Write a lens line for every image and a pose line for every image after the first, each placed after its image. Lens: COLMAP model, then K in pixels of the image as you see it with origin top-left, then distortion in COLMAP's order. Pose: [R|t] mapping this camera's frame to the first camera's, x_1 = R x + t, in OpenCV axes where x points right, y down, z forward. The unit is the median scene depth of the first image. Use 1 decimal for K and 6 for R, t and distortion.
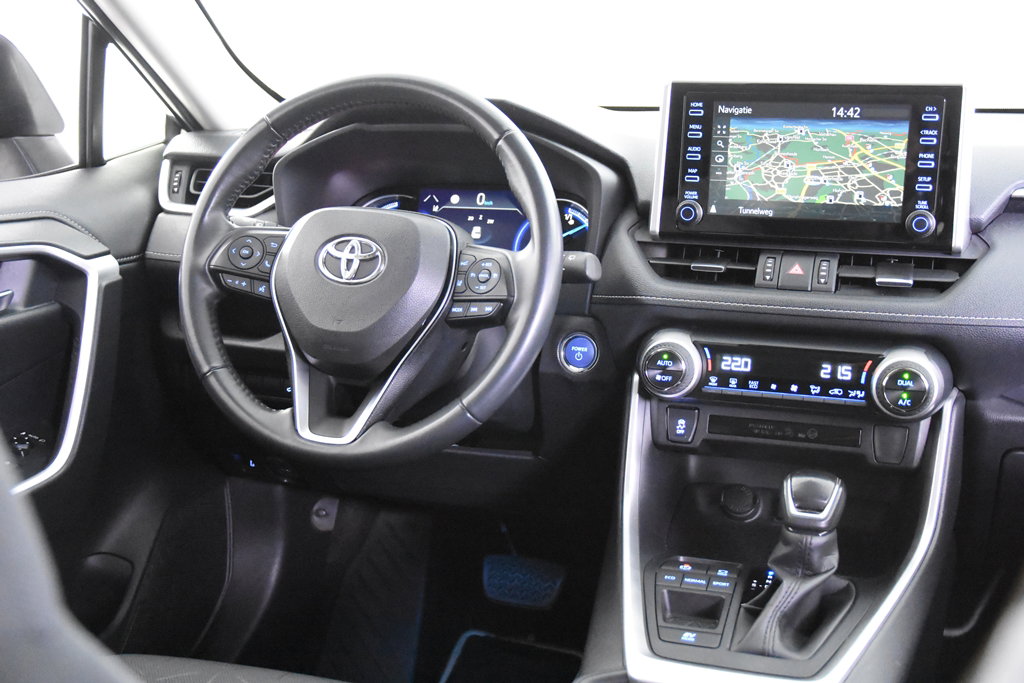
lens RADIAL K [[1246.6, 0, 503.7], [0, 1246.6, 345.2], [0, 0, 1]] dist [0.019997, 0.000000]
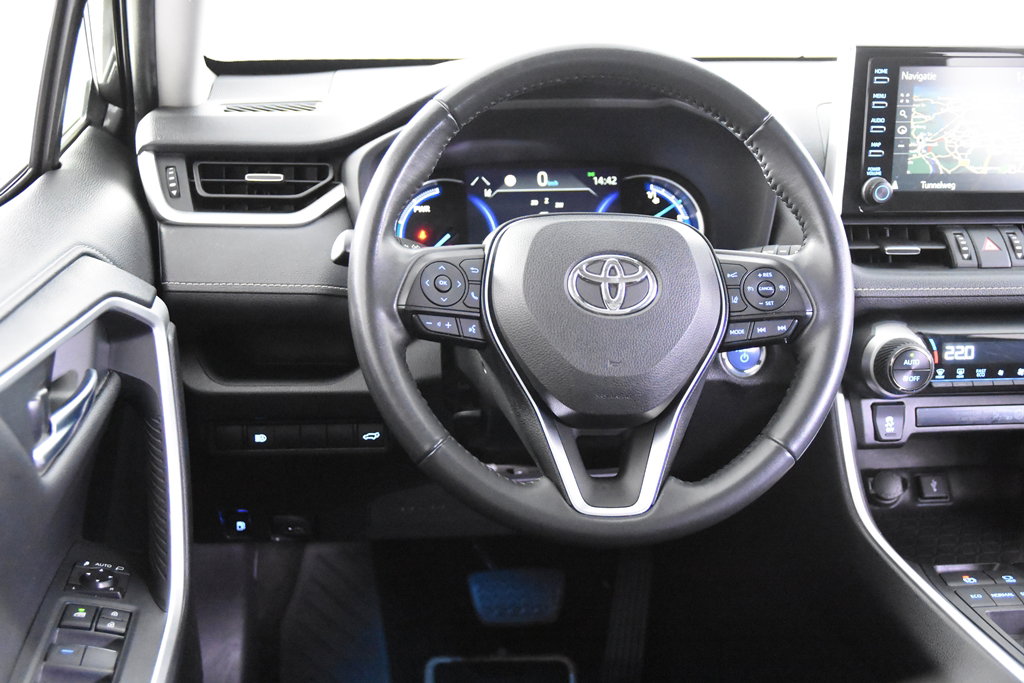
lens RADIAL K [[1246.6, 0, 495.4], [0, 1246.6, 338.0], [0, 0, 1]] dist [0.019997, 0.000000]
pose [[0.897656, -0.117296, 0.424800, -0.521423], [0.087927, 0.992217, 0.088171, -0.108891], [-0.431836, -0.041795, 0.900983, 0.305779]]
